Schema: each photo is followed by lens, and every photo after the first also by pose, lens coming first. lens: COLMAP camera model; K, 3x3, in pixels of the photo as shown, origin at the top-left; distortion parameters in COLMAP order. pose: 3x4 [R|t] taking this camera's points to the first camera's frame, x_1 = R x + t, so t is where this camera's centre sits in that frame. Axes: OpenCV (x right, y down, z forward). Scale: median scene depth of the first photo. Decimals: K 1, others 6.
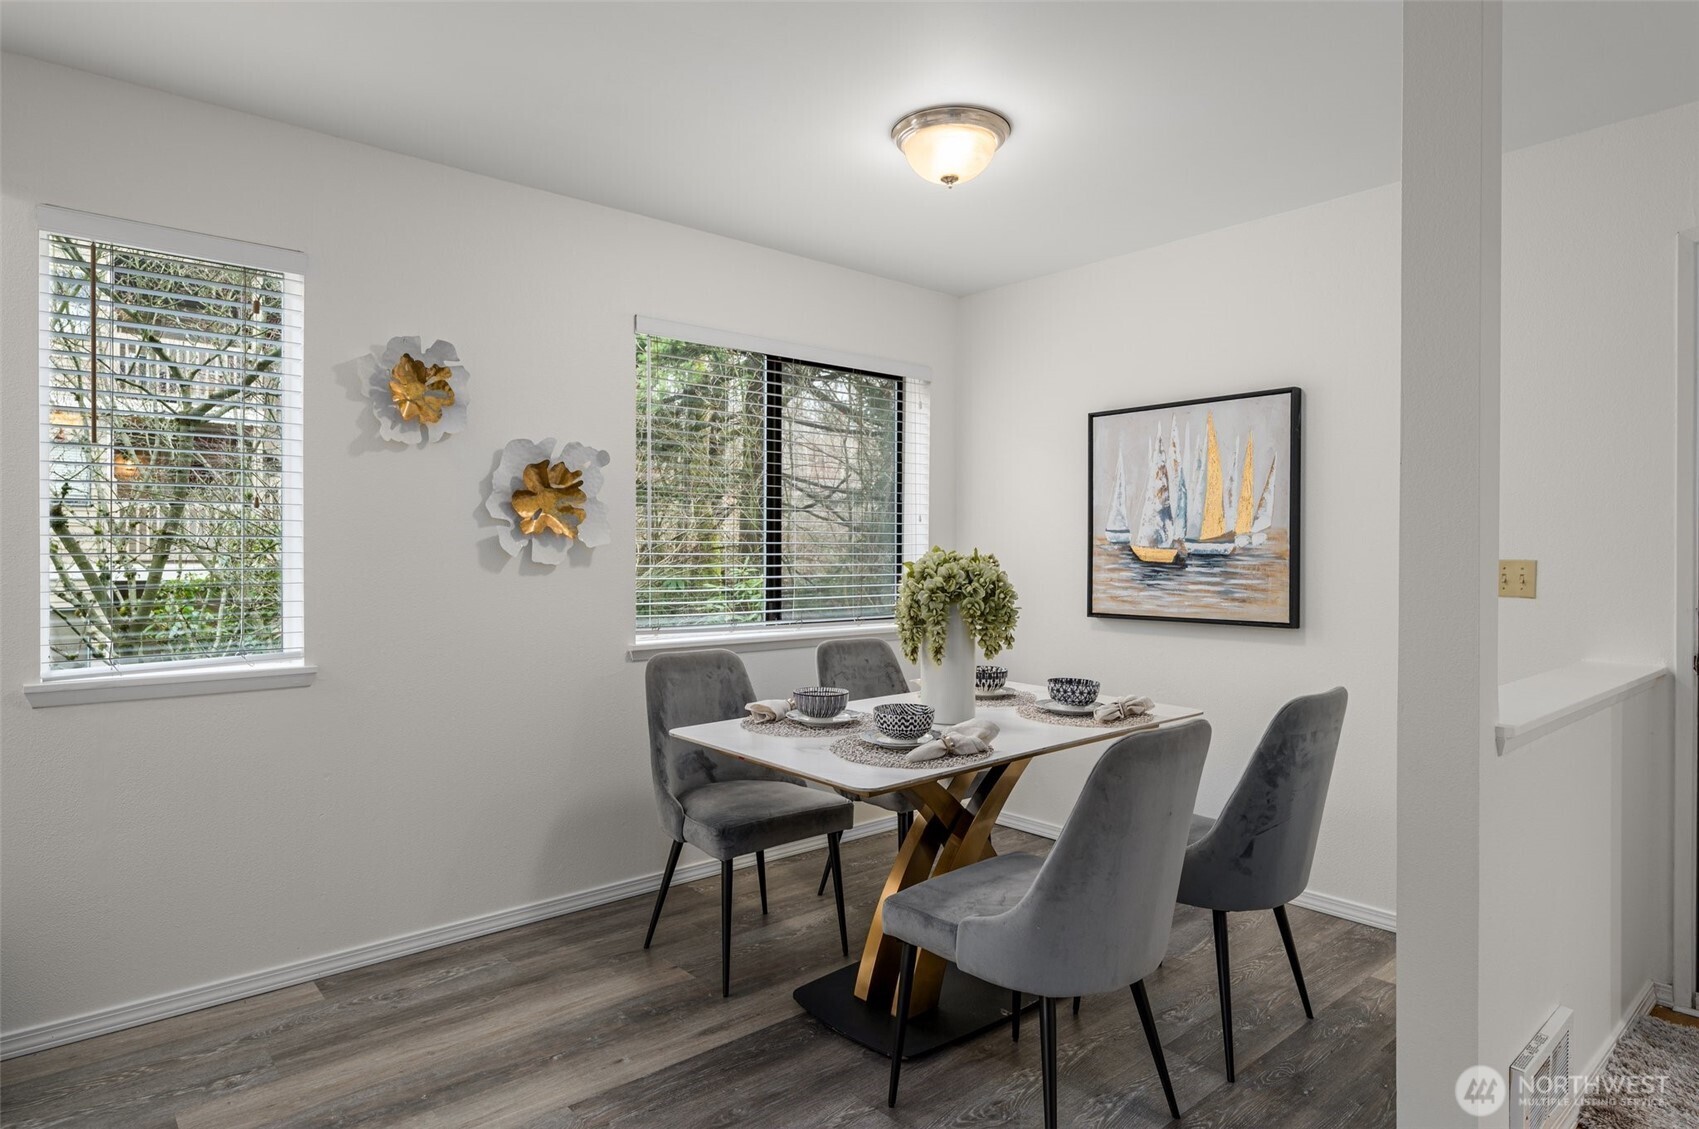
lens RADIAL K [[960.1, 0, 836.2], [0, 960.1, 563.0], [0, 0, 1]] dist [-0.027764, 0.021466]
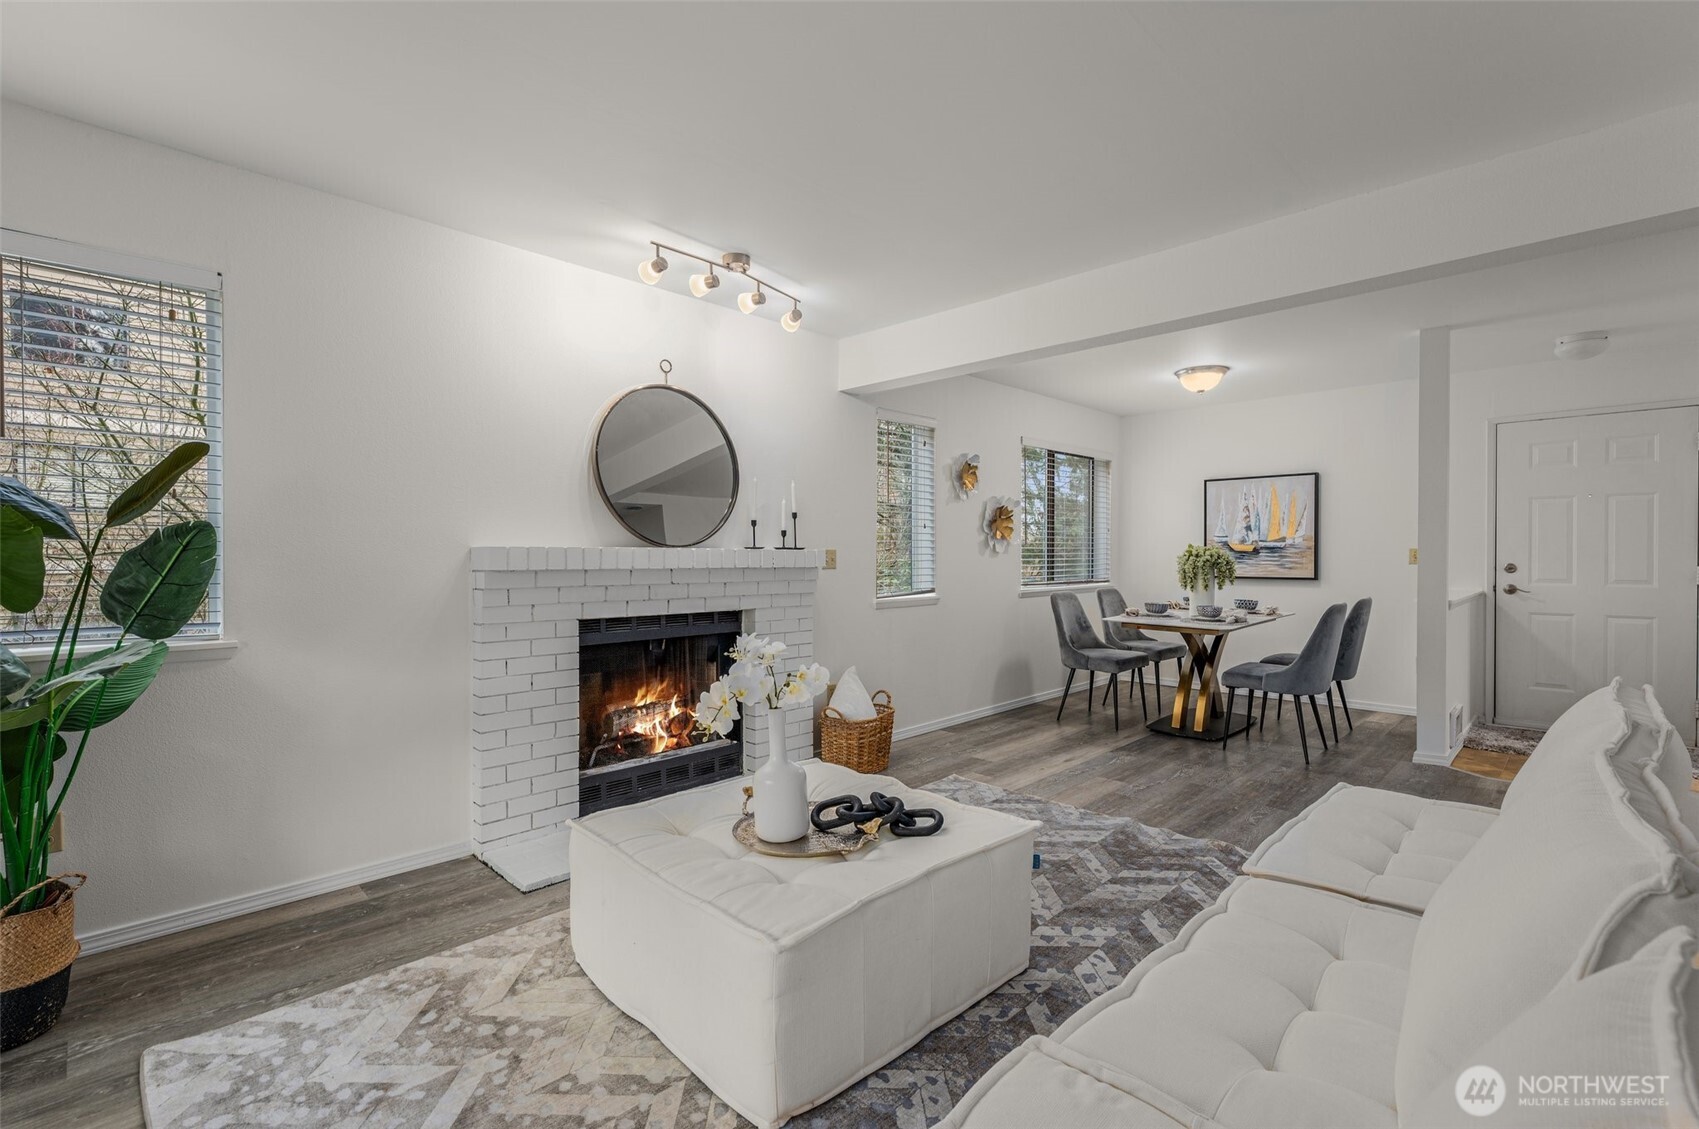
lens RADIAL K [[757.4, 0, 849.5], [0, 757.4, 564.5], [0, 0, 1]] dist [0.000820, 0.000297]
pose [[0.996820, -0.004923, 0.079528, -0.712953], [0.004329, 0.999961, 0.007639, 0.012770], [-0.079563, -0.007270, 0.996803, -0.645671]]
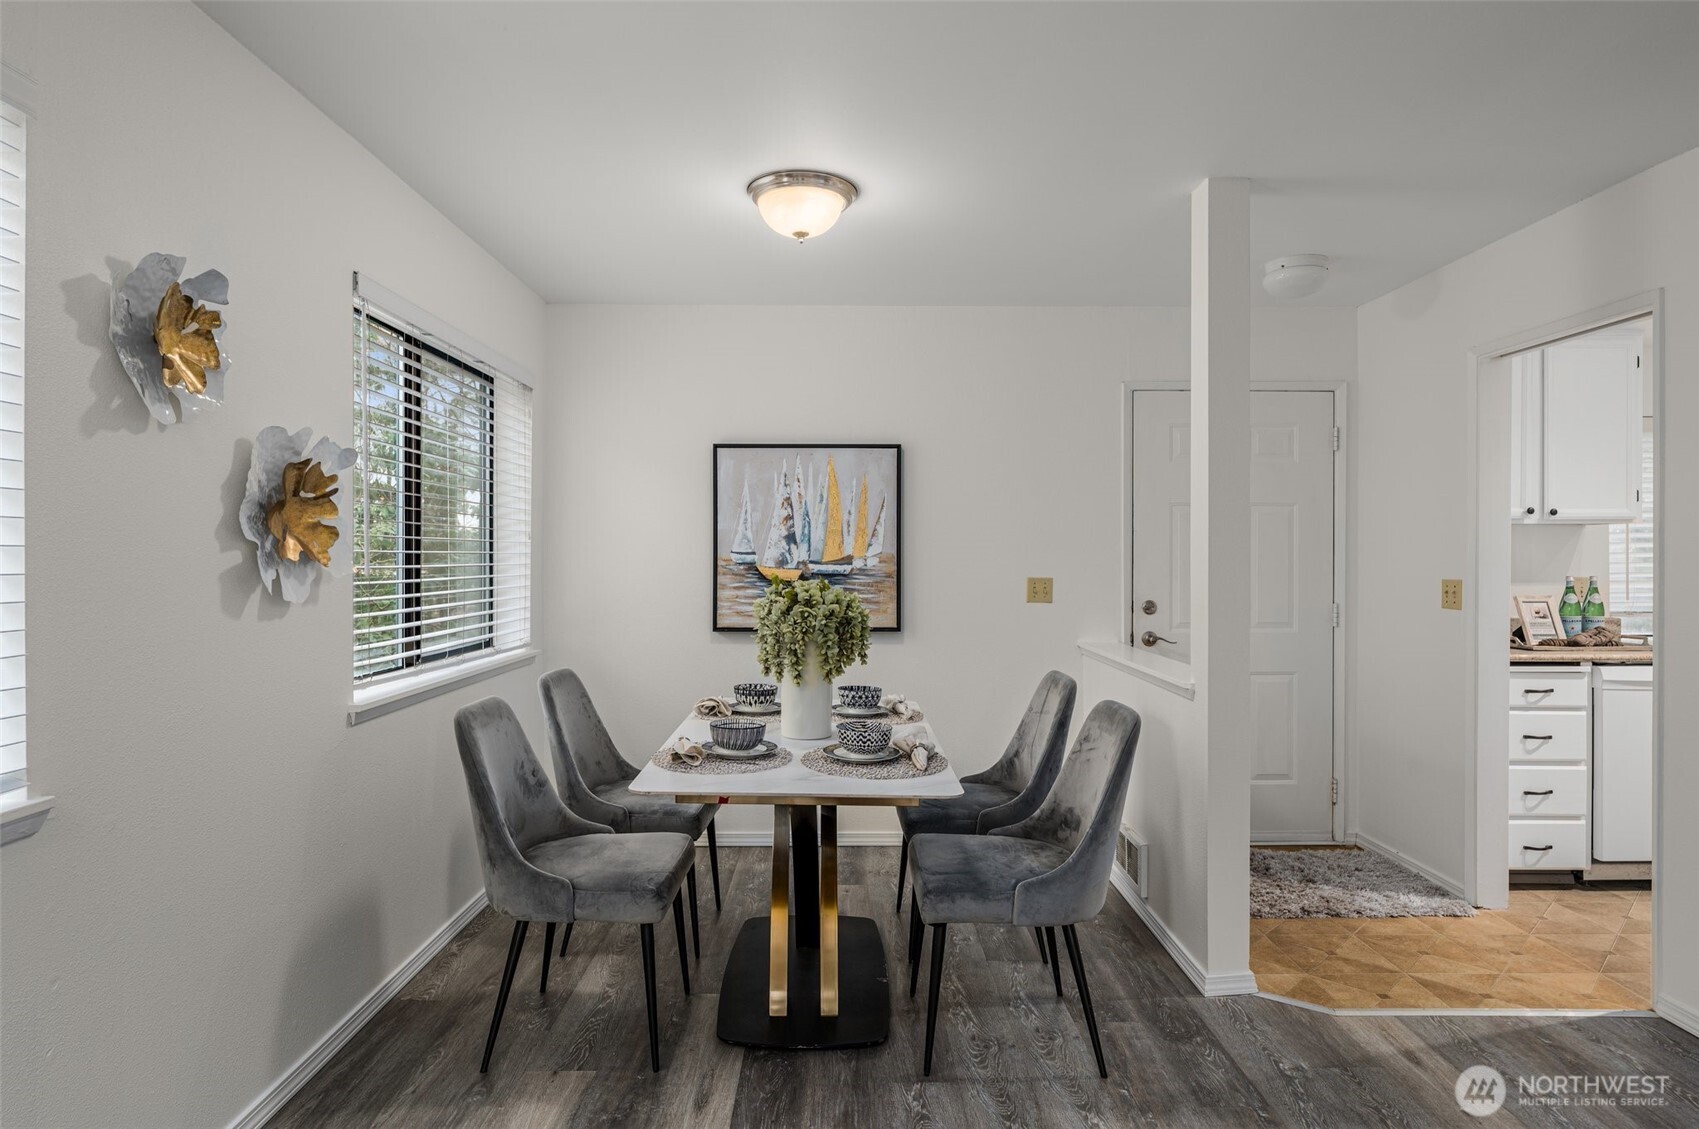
lens RADIAL K [[968.1, 0, 849.5], [0, 968.1, 564.5], [0, 0, 1]] dist [0.002539, -0.001067]
pose [[0.649418, -0.005792, 0.760409, -0.529331], [0.005458, 0.999981, 0.002956, -0.024808], [-0.760412, 0.002230, 0.649437, 0.194043]]
